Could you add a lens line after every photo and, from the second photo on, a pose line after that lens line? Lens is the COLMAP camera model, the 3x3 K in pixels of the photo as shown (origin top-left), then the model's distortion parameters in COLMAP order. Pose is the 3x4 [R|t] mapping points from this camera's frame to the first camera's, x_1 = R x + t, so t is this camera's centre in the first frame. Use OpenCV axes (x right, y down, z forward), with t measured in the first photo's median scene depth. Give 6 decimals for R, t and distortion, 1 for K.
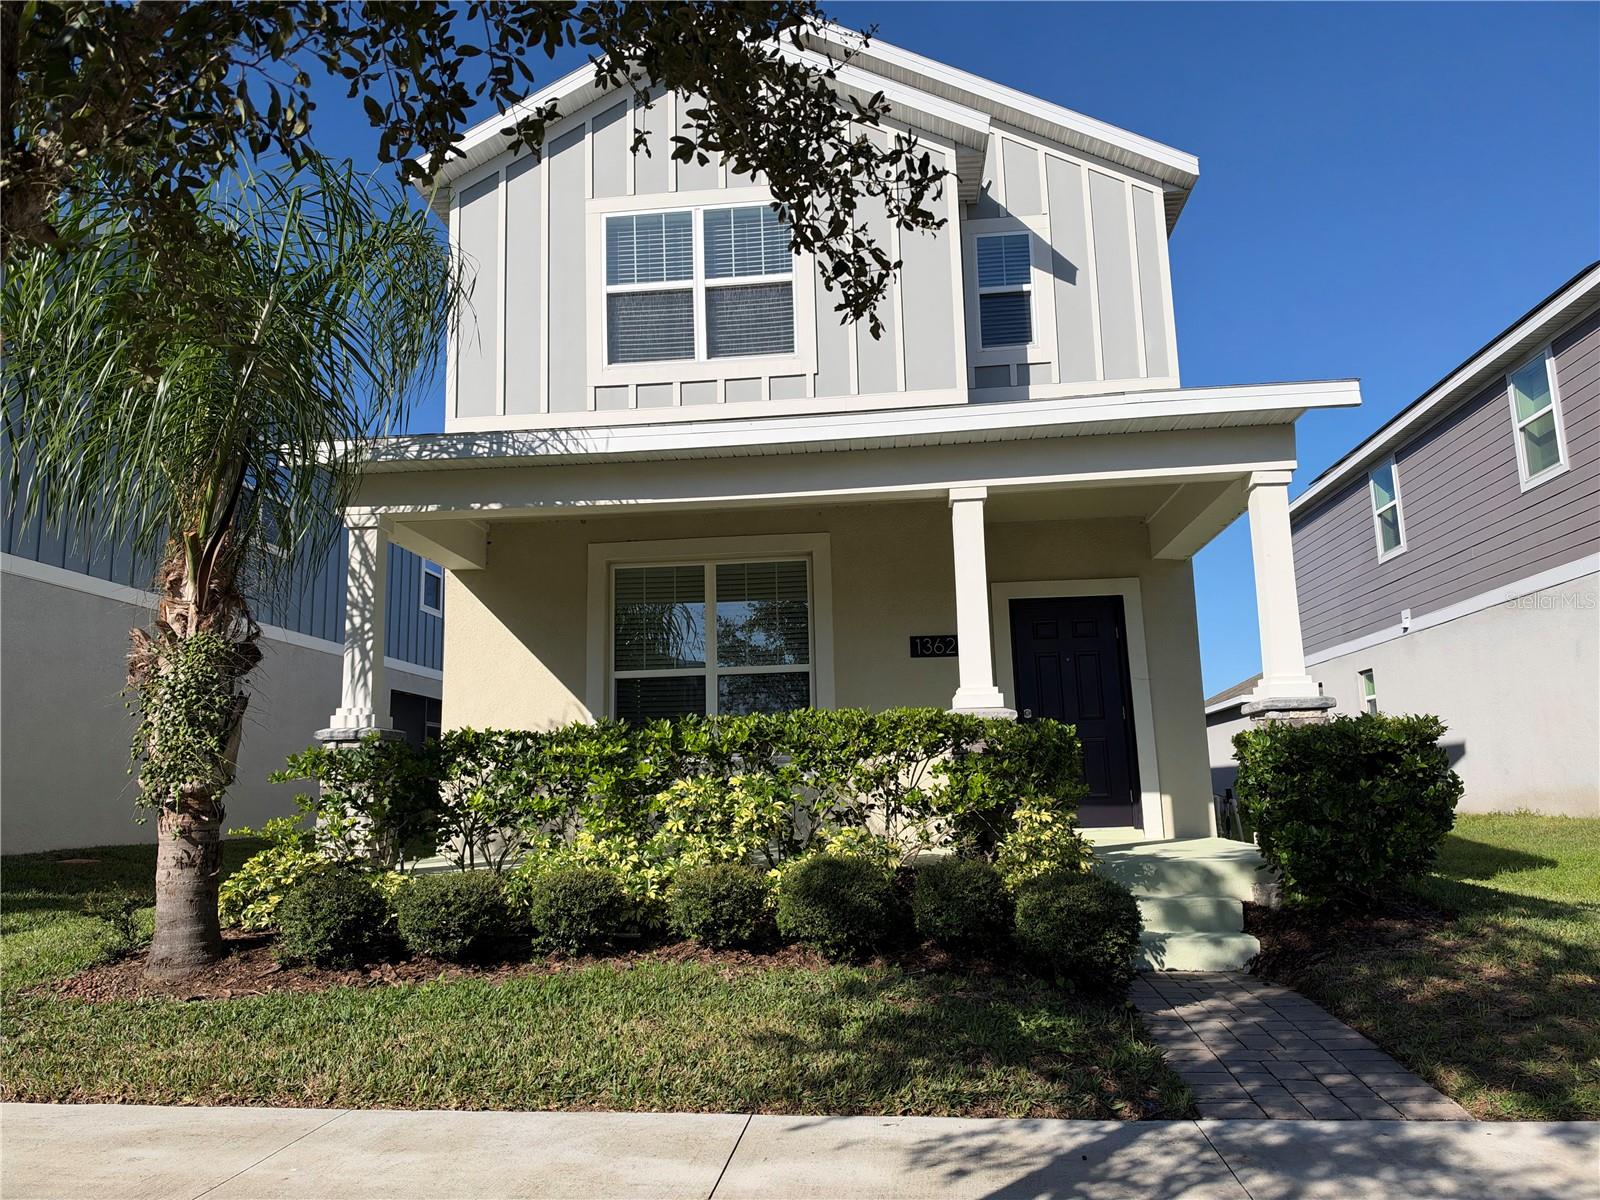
lens RADIAL K [[1157.0, 0, 796.7], [0, 1157.0, 610.0], [0, 0, 1]] dist [0.179631, -0.192810]
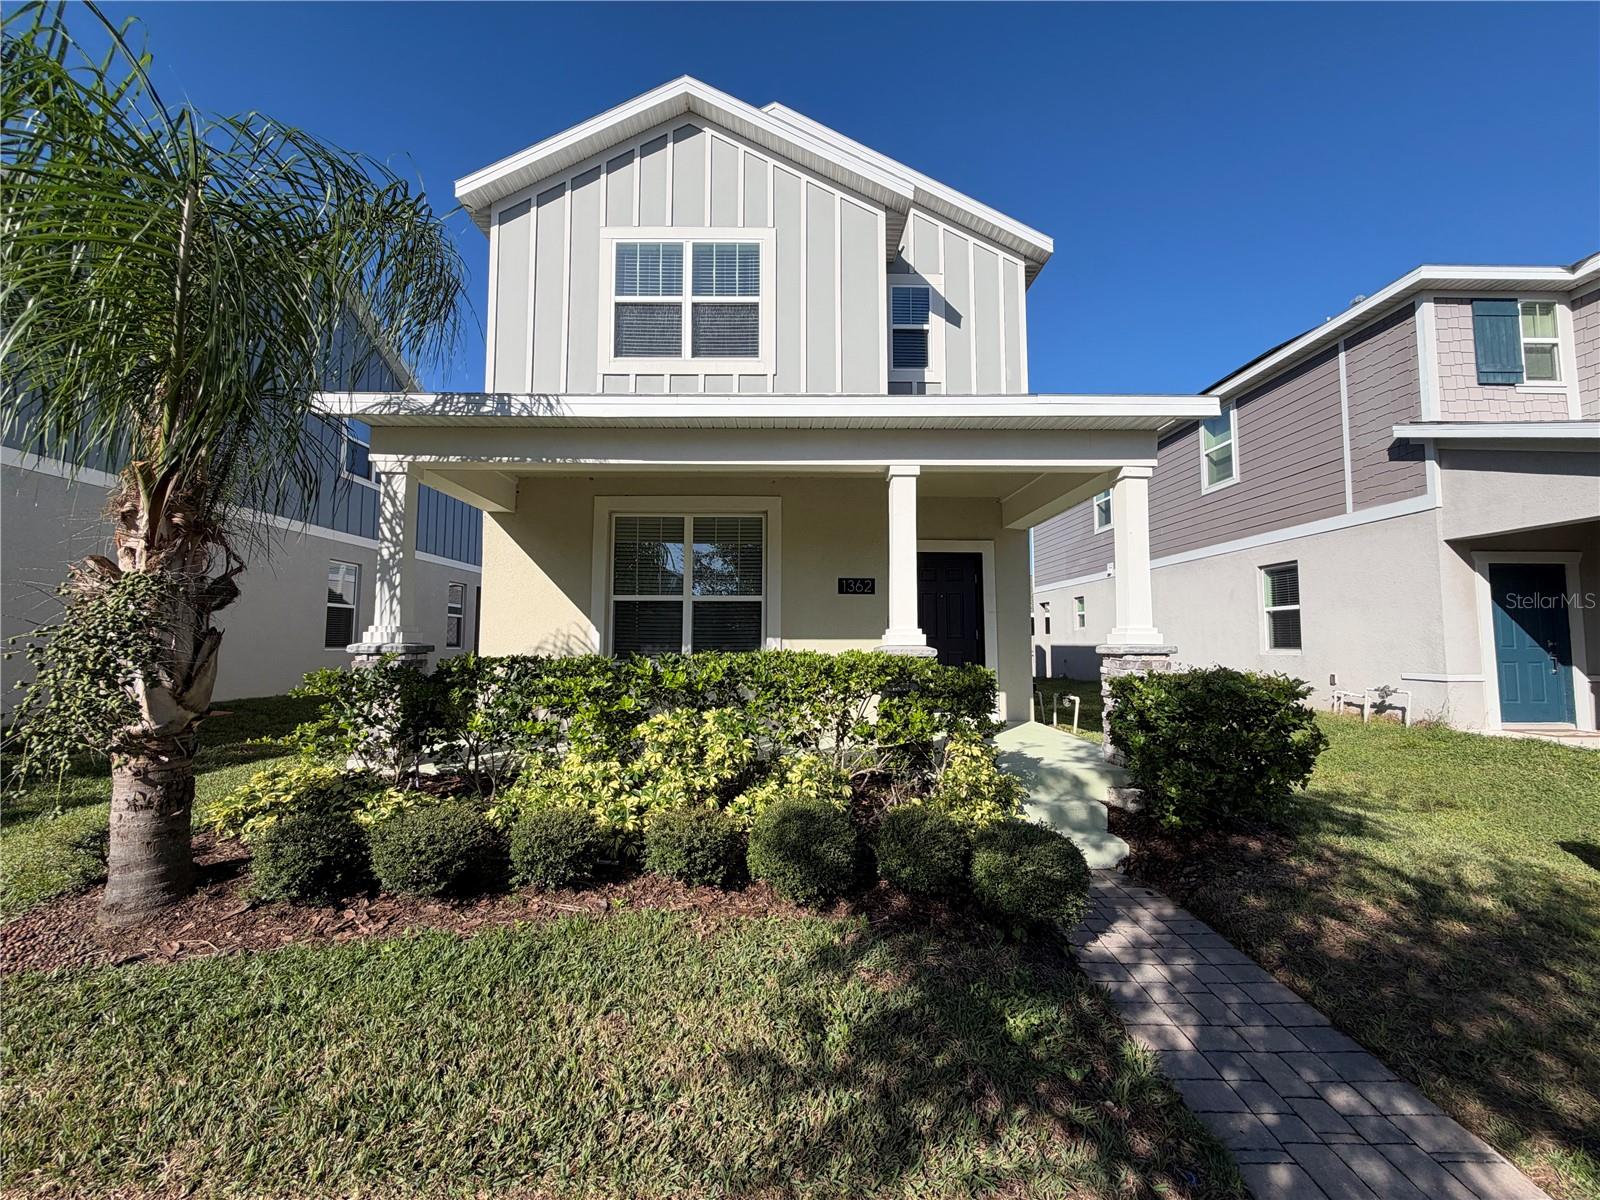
lens RADIAL K [[652.6, 0, 800.0], [0, 652.6, 600.0], [0, 0, 1]] dist [0.009374, 0.007920]
pose [[0.994114, 0.035025, 0.102517, -0.031846], [-0.043897, 0.995362, 0.085600, -0.020522], [-0.099043, -0.089596, 0.991041, 0.353399]]
